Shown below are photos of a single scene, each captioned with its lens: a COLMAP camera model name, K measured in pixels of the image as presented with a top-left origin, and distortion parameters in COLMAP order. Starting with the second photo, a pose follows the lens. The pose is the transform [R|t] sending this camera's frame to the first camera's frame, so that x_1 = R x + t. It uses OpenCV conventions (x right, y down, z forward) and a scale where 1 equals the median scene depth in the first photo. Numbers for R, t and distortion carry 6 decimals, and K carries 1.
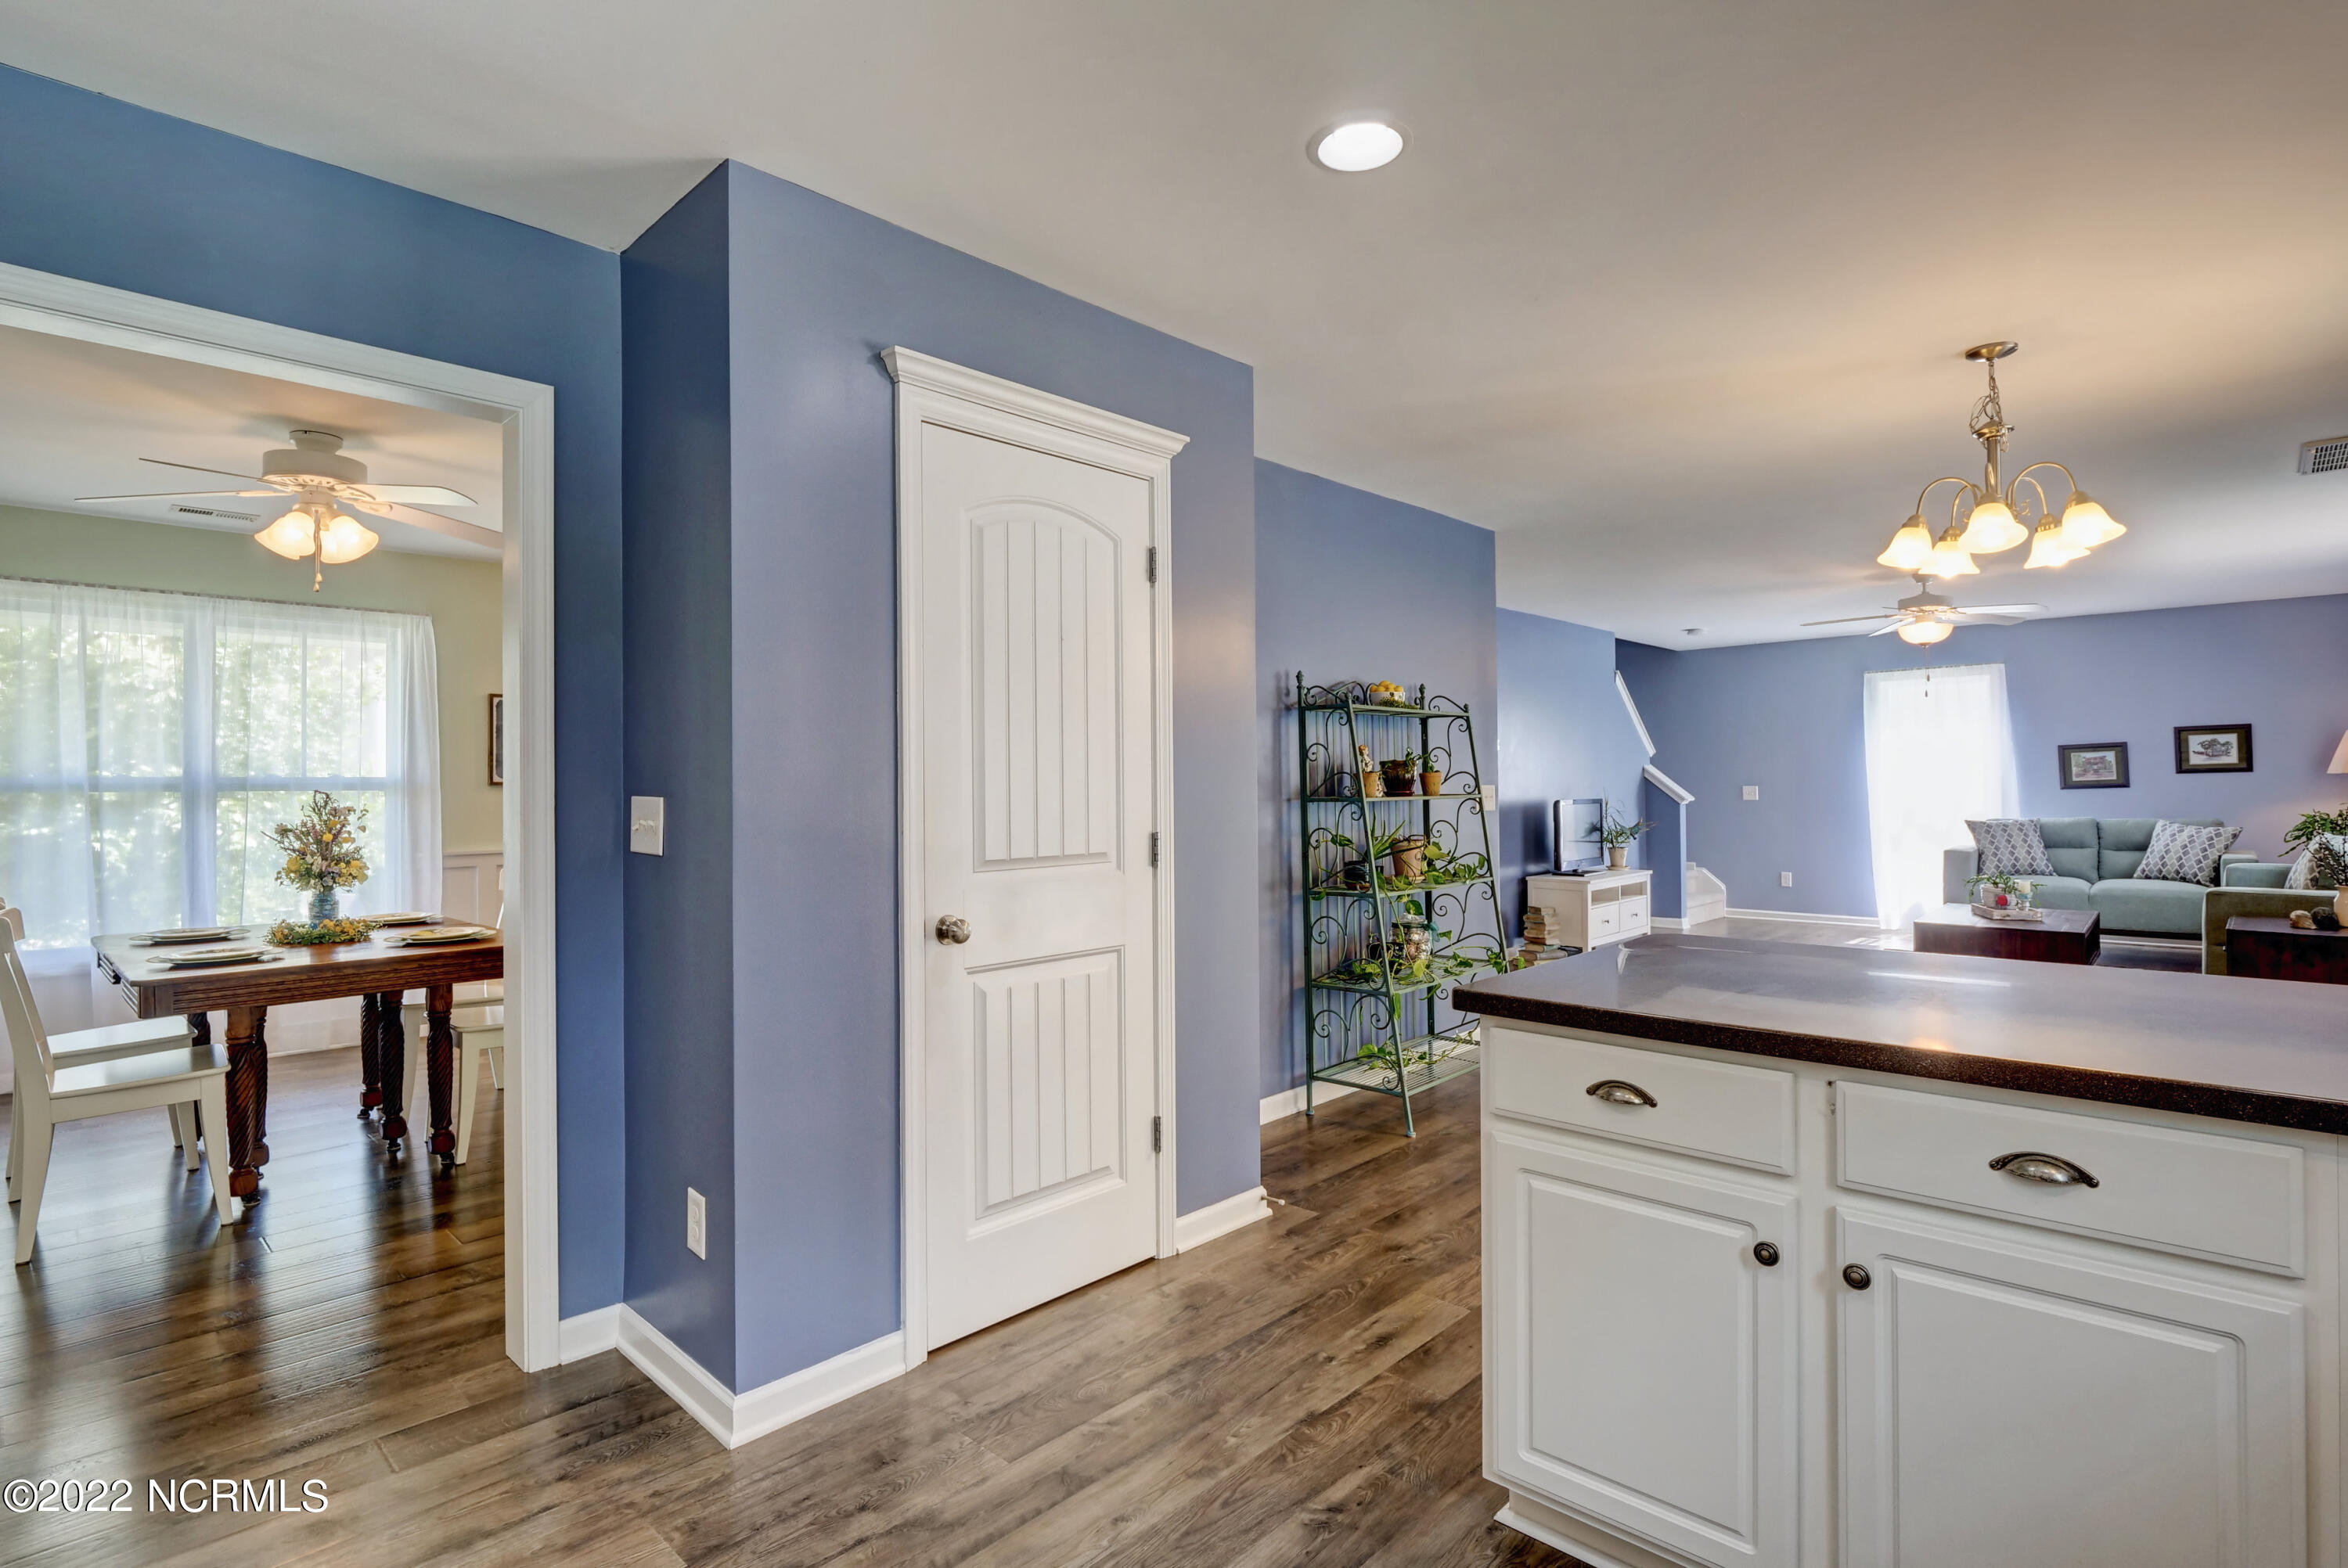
lens RADIAL K [[1140.6, 0, 1168.2], [0, 1140.6, 785.0], [0, 0, 1]] dist [-0.012240, -0.001584]
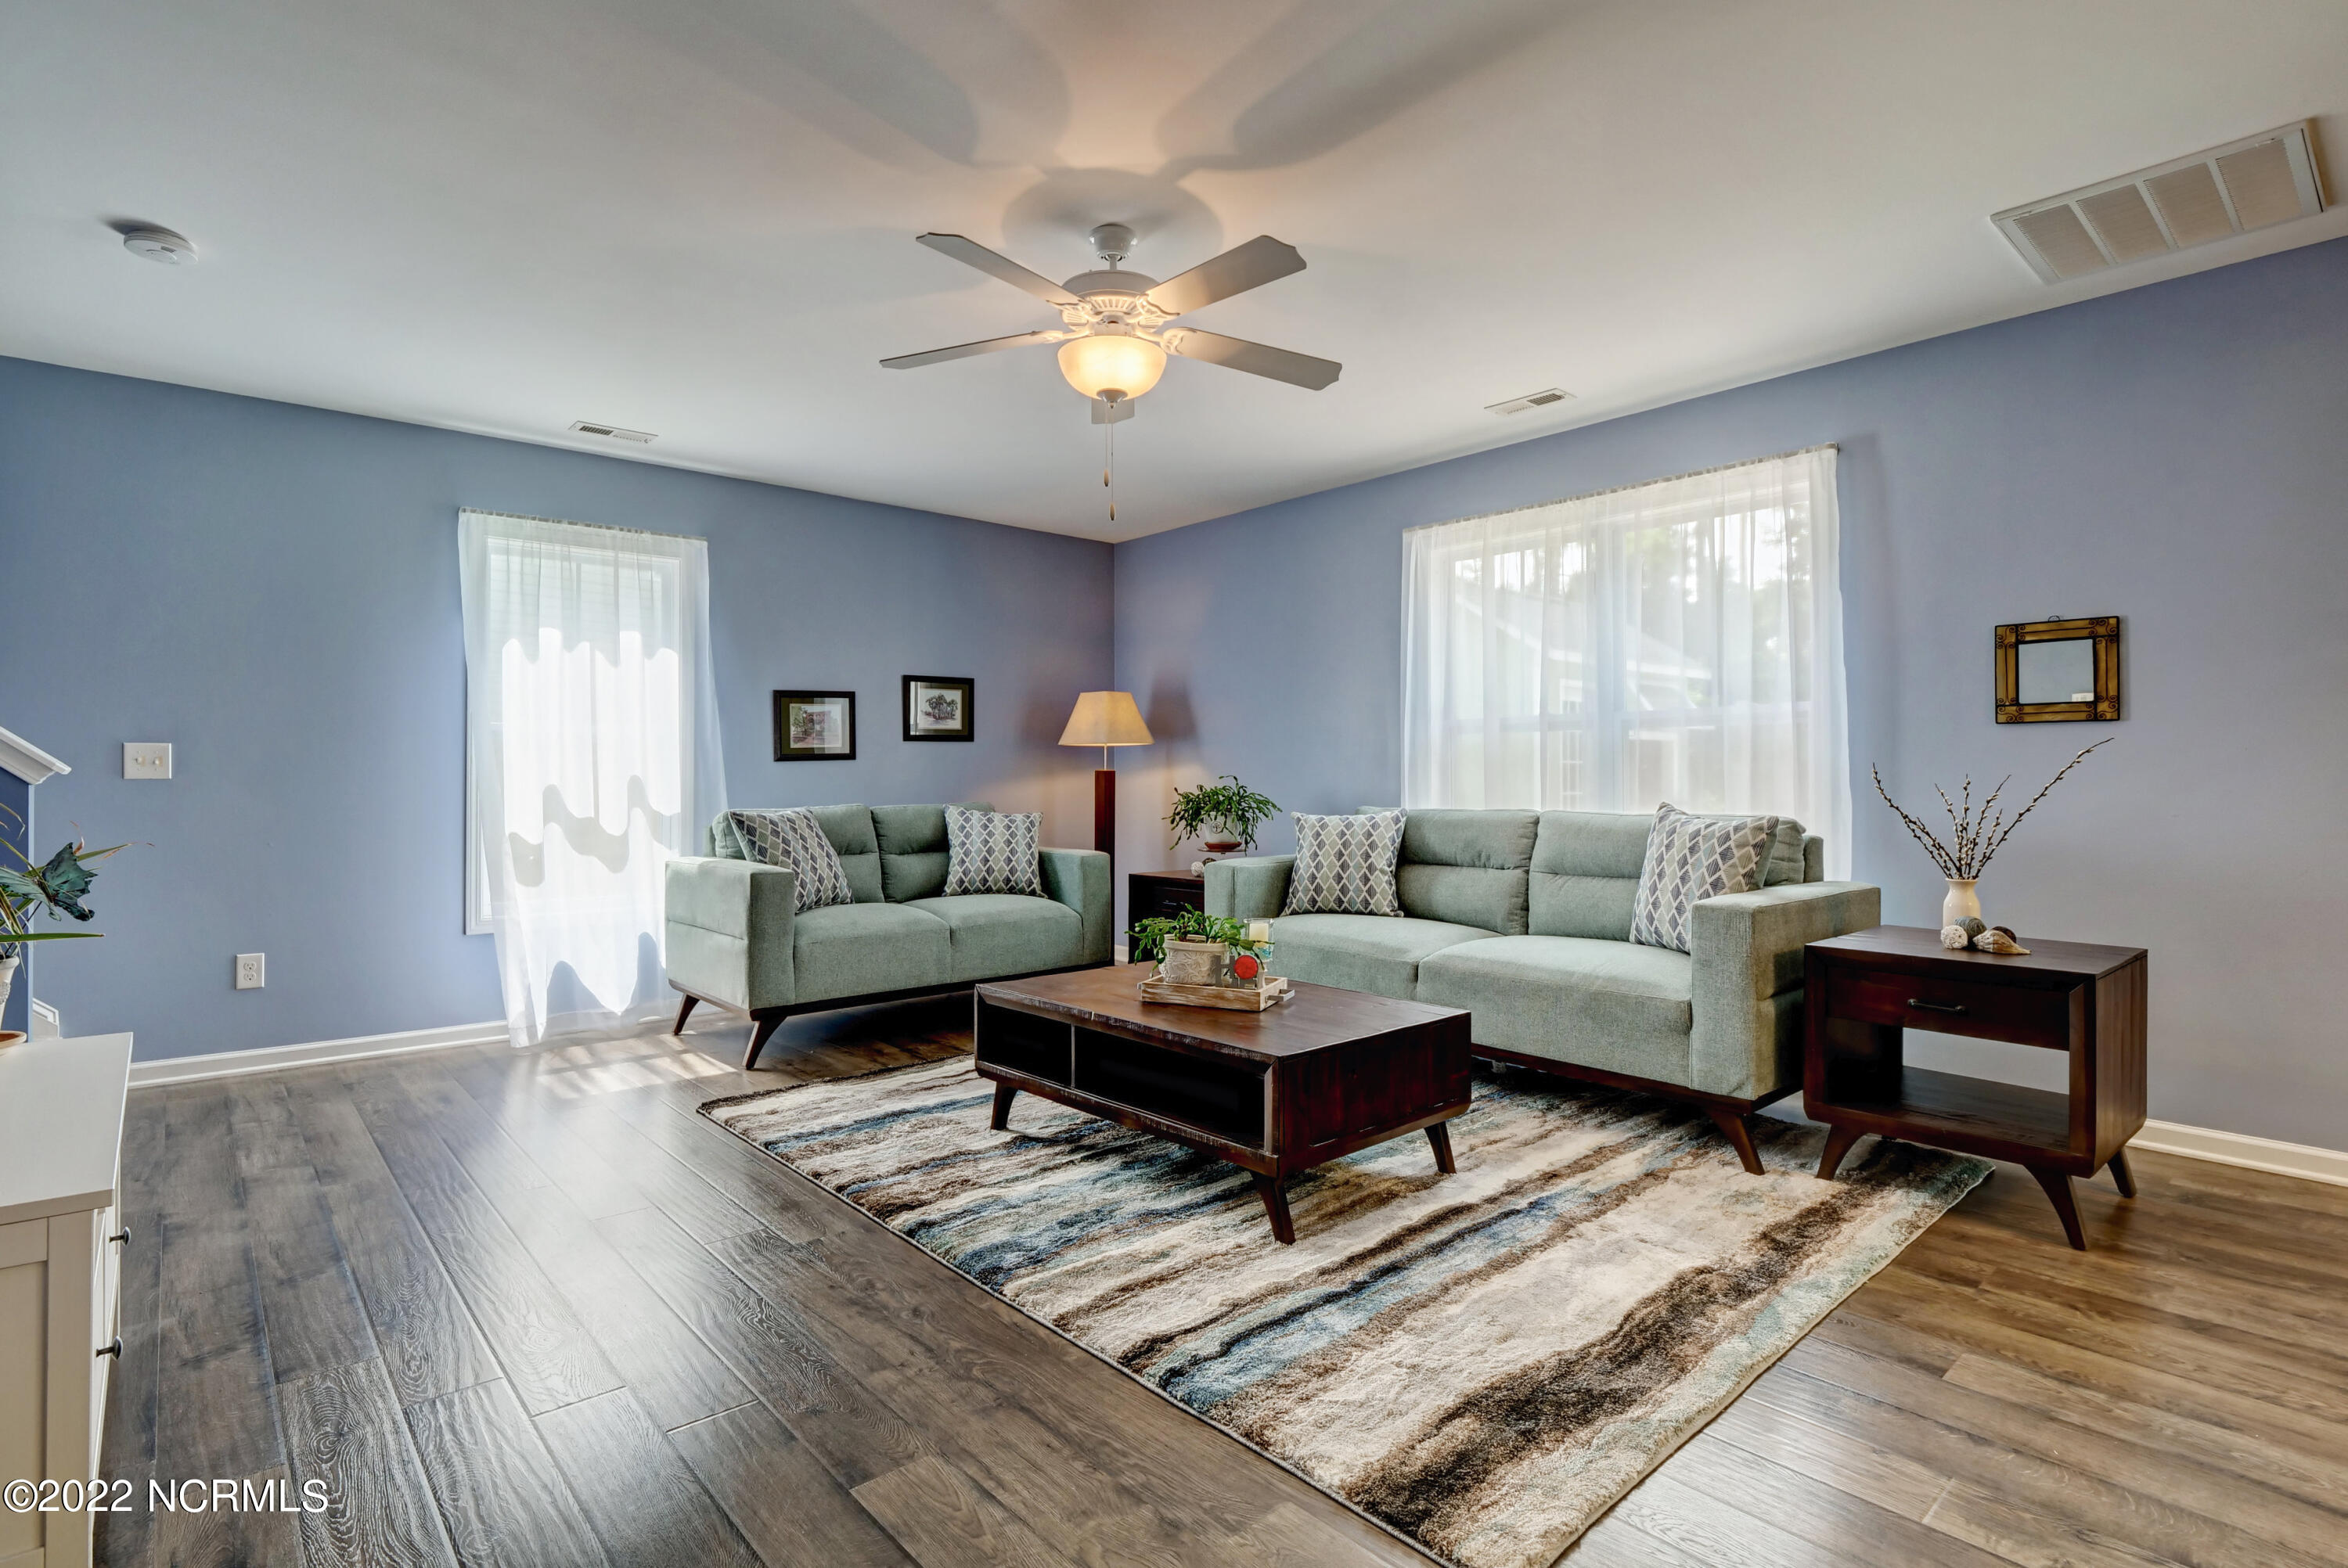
lens RADIAL K [[1140.6, 0, 1160.6], [0, 1140.6, 788.2], [0, 0, 1]] dist [-0.012240, -0.001584]
pose [[0.078812, 0.001862, 0.996888, 0.192017], [-0.006431, 0.999978, -0.001359, 0.019782], [-0.996869, -0.006304, 0.078822, 0.789777]]
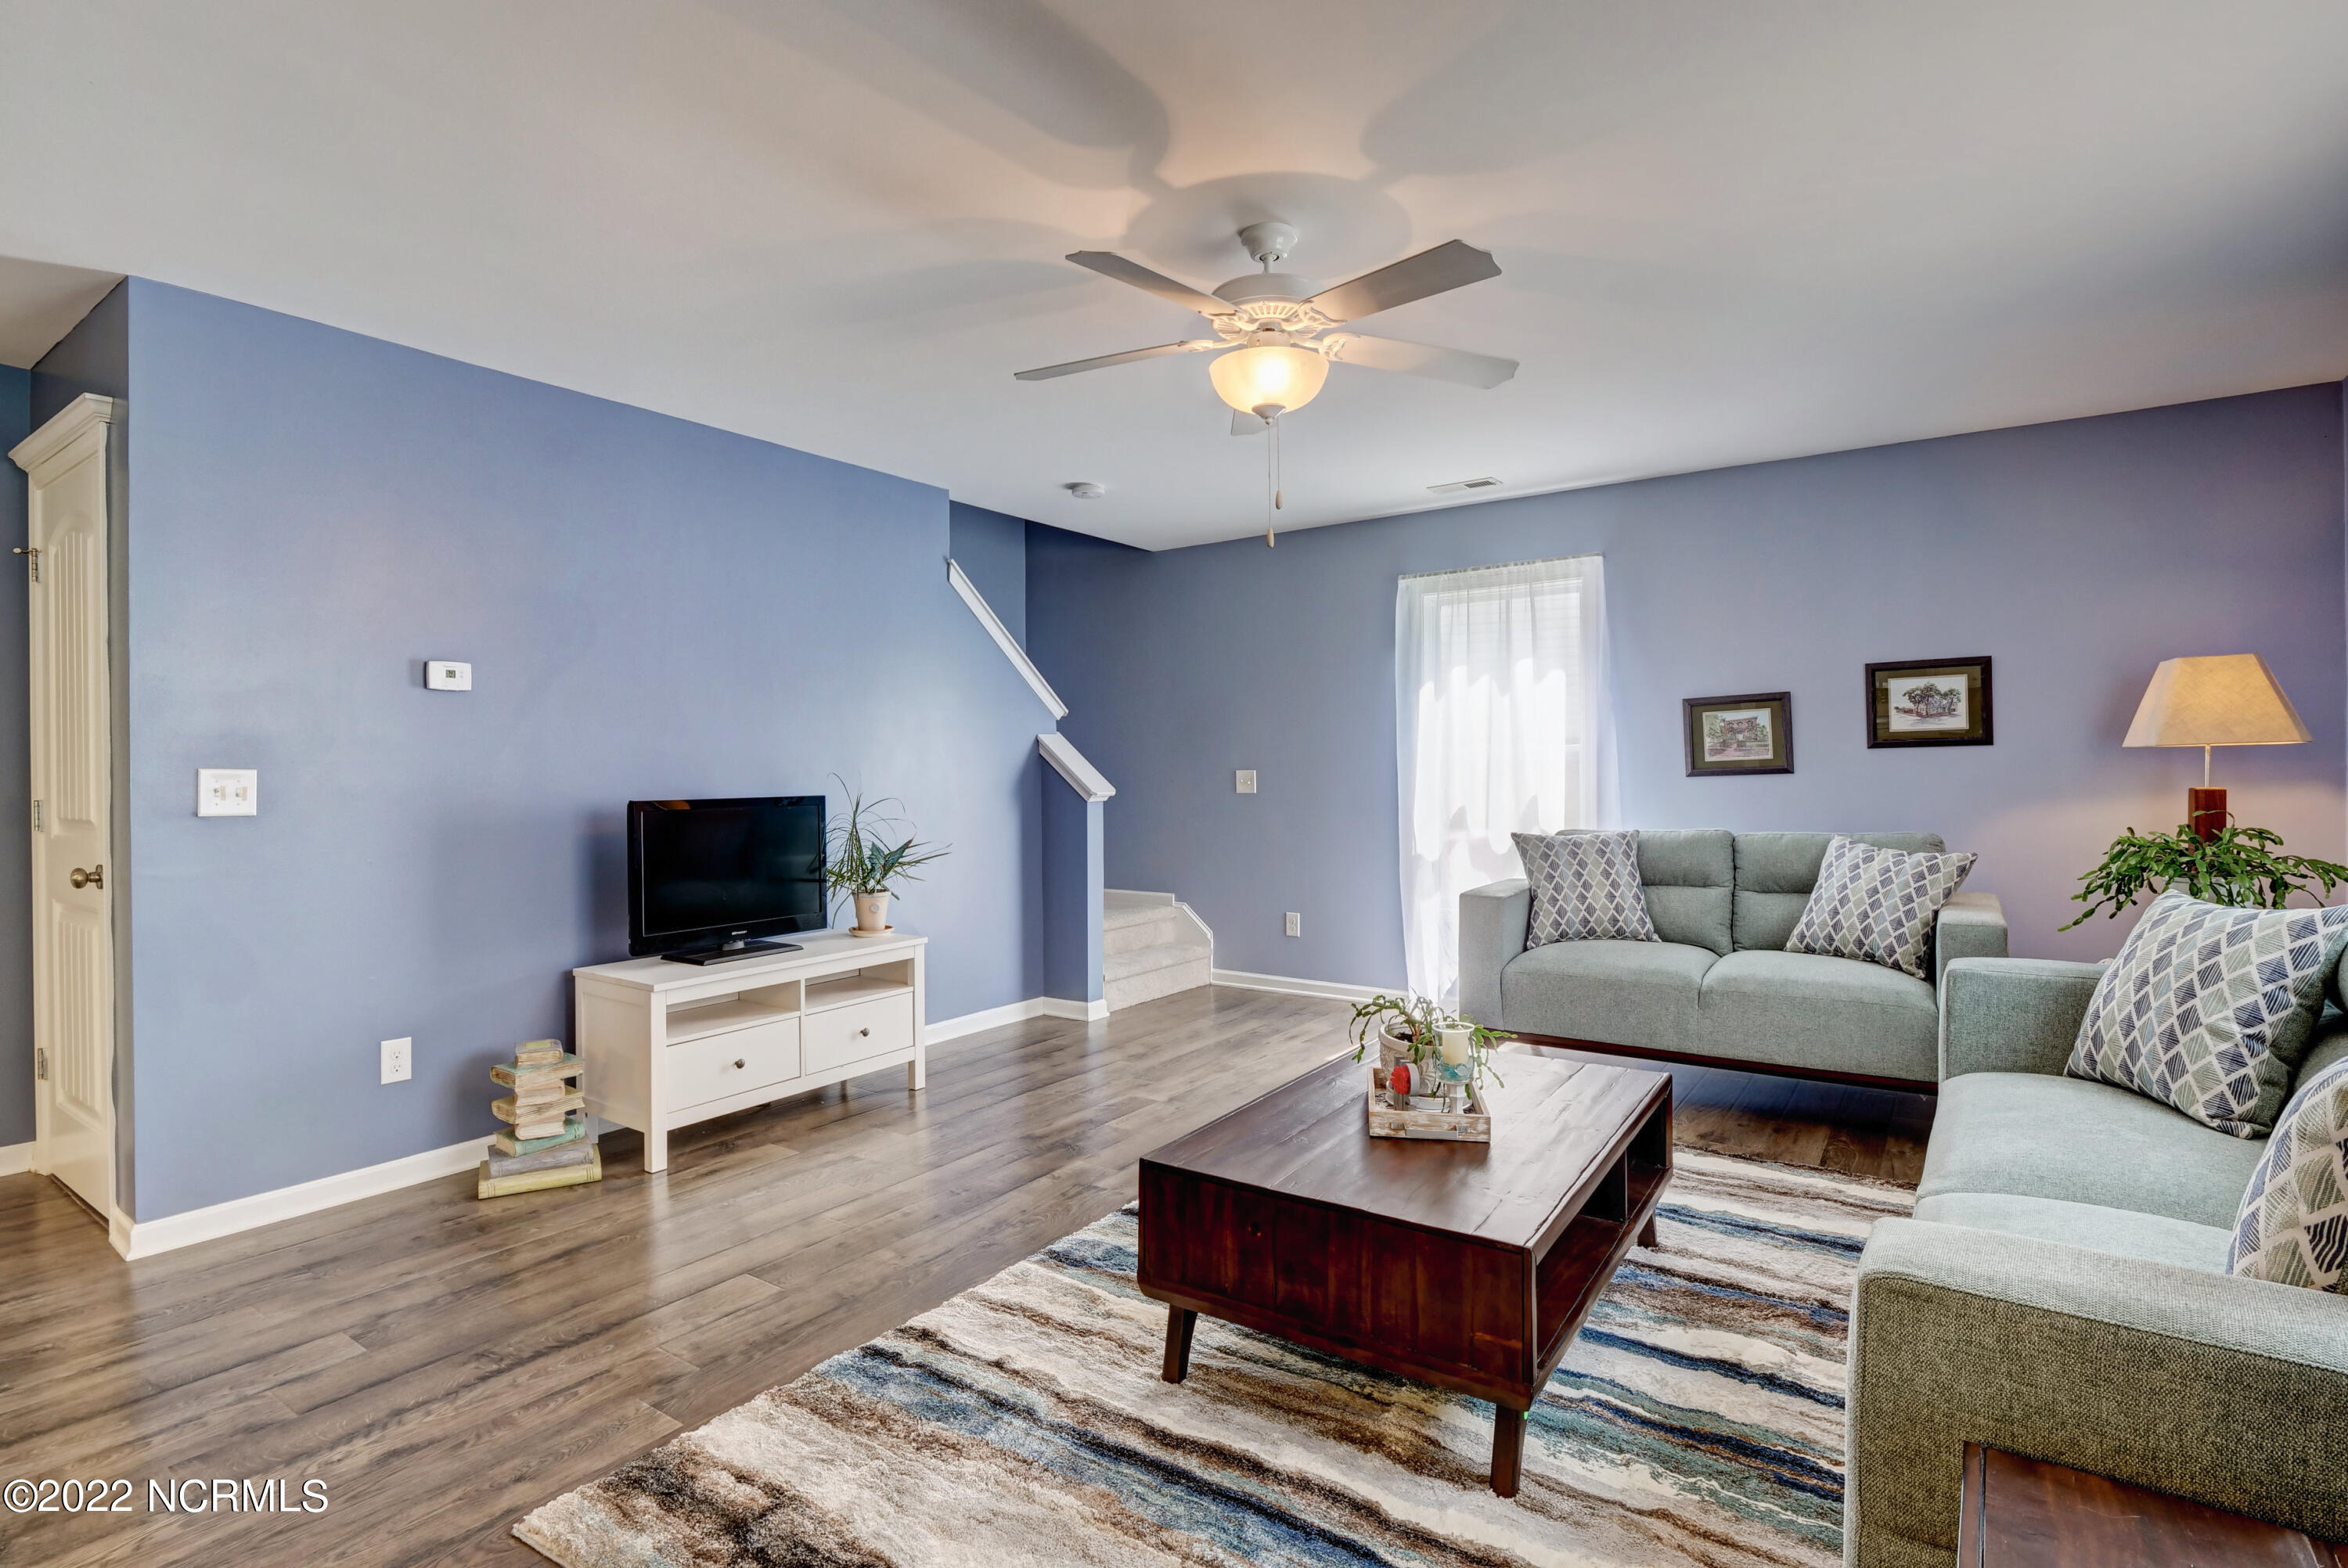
lens RADIAL K [[1140.6, 0, 1163.3], [0, 1140.6, 784.2], [0, 0, 1]] dist [-0.012240, -0.001584]
pose [[0.988887, -0.002697, 0.148645, 0.474399], [0.000260, 0.999865, 0.016410, -0.001817], [-0.148669, -0.016188, 0.988754, 0.506512]]
